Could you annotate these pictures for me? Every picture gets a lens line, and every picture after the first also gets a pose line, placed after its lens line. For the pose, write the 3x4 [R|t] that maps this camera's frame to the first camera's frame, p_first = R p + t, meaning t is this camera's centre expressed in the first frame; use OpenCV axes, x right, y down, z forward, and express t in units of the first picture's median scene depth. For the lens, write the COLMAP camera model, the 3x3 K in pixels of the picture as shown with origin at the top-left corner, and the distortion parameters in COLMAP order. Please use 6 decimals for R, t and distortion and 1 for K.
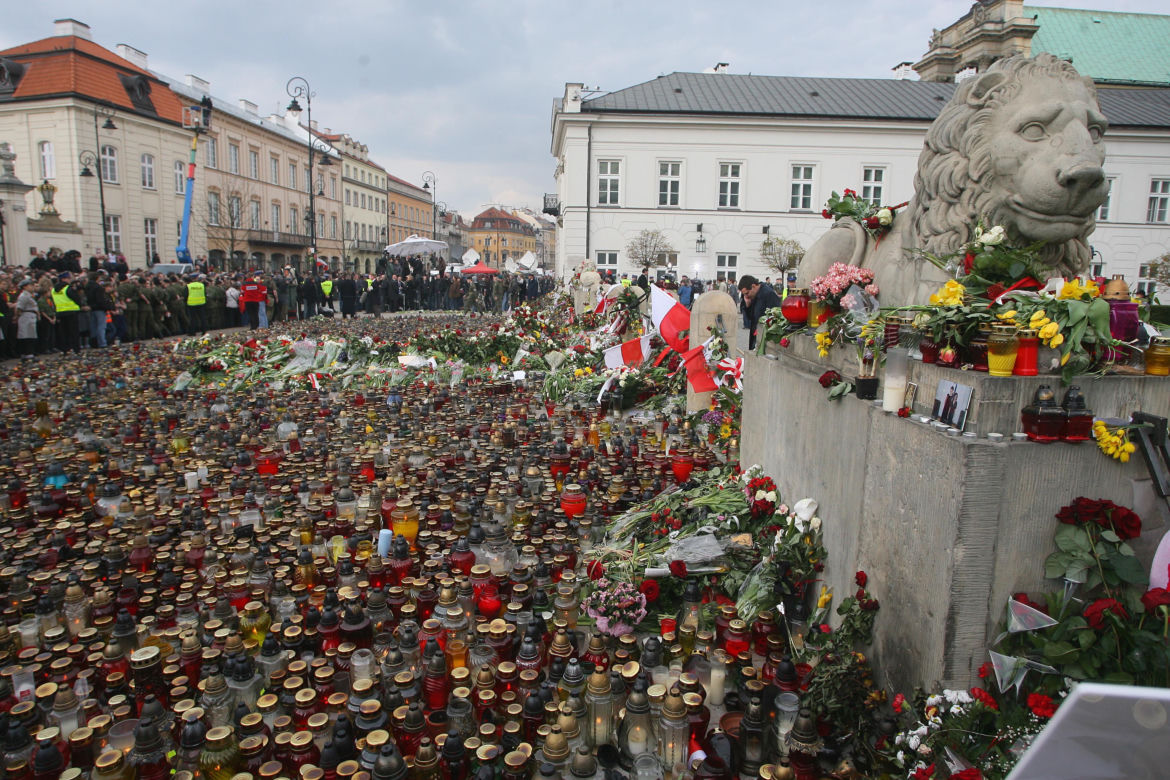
lens RADIAL K [[716.0, 0, 573.0], [0, 716.0, 379.1], [0, 0, 1]] dist [-0.082163, 0.042602]
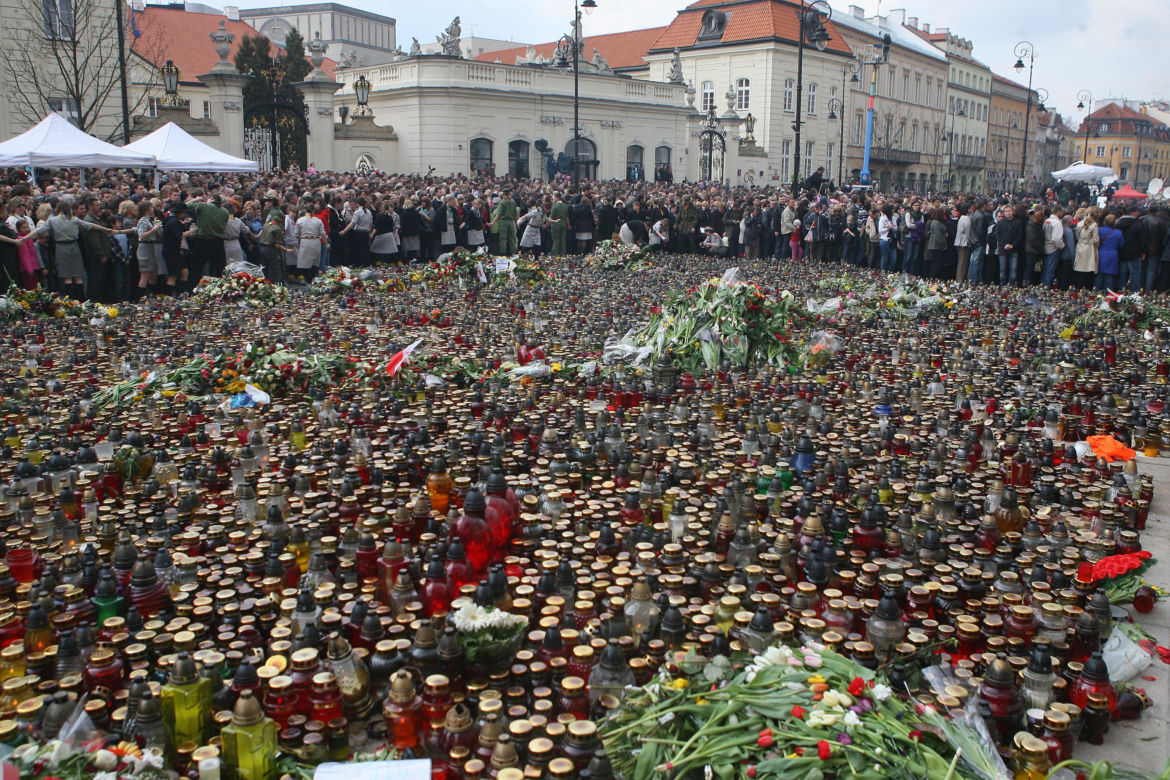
lens RADIAL K [[990.3, 0, 585.0], [0, 990.3, 390.0], [0, 0, 1]] dist [-0.119399, 0.085465]
pose [[0.838390, 0.109863, -0.533883, -0.239527], [-0.079585, 0.993653, 0.079497, 0.393542], [0.539229, -0.024160, 0.841813, -3.061412]]
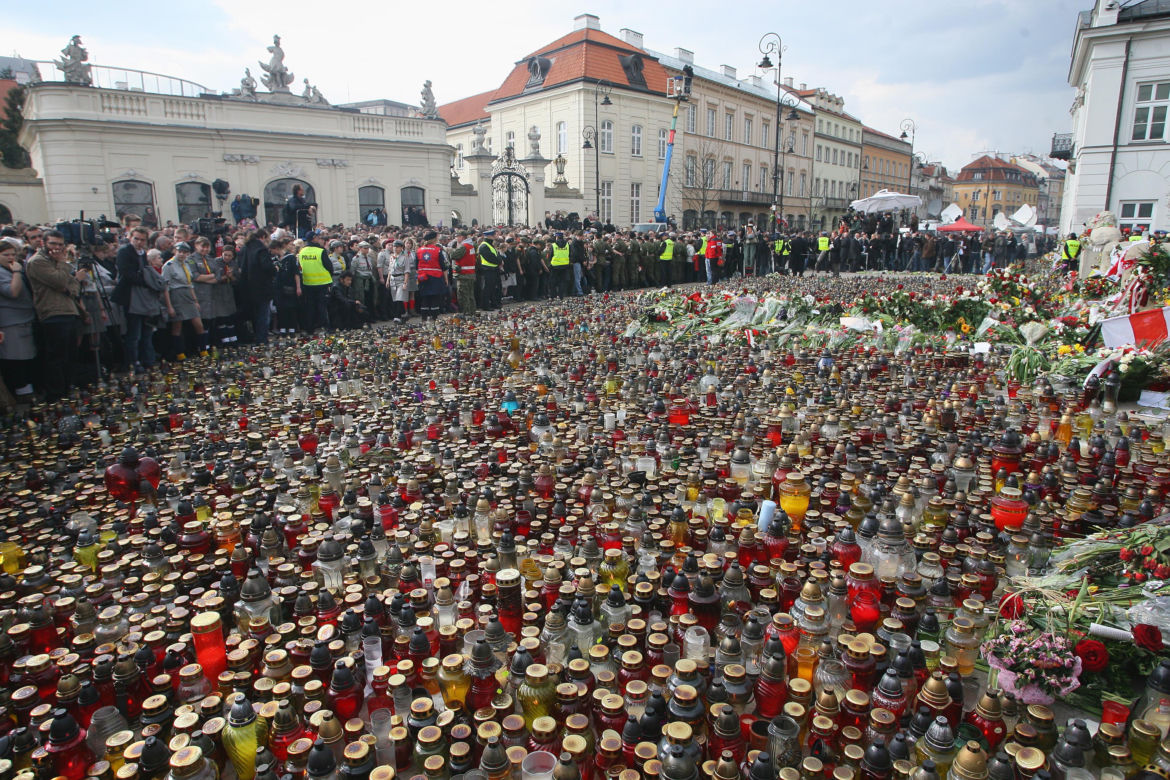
lens RADIAL K [[716.0, 0, 573.0], [0, 716.0, 379.1], [0, 0, 1]] dist [-0.082163, 0.042602]
pose [[0.808502, 0.100600, -0.579831, 0.023874], [-0.067749, 0.994641, 0.078102, -0.000027], [0.584581, -0.023863, 0.810984, 0.052282]]
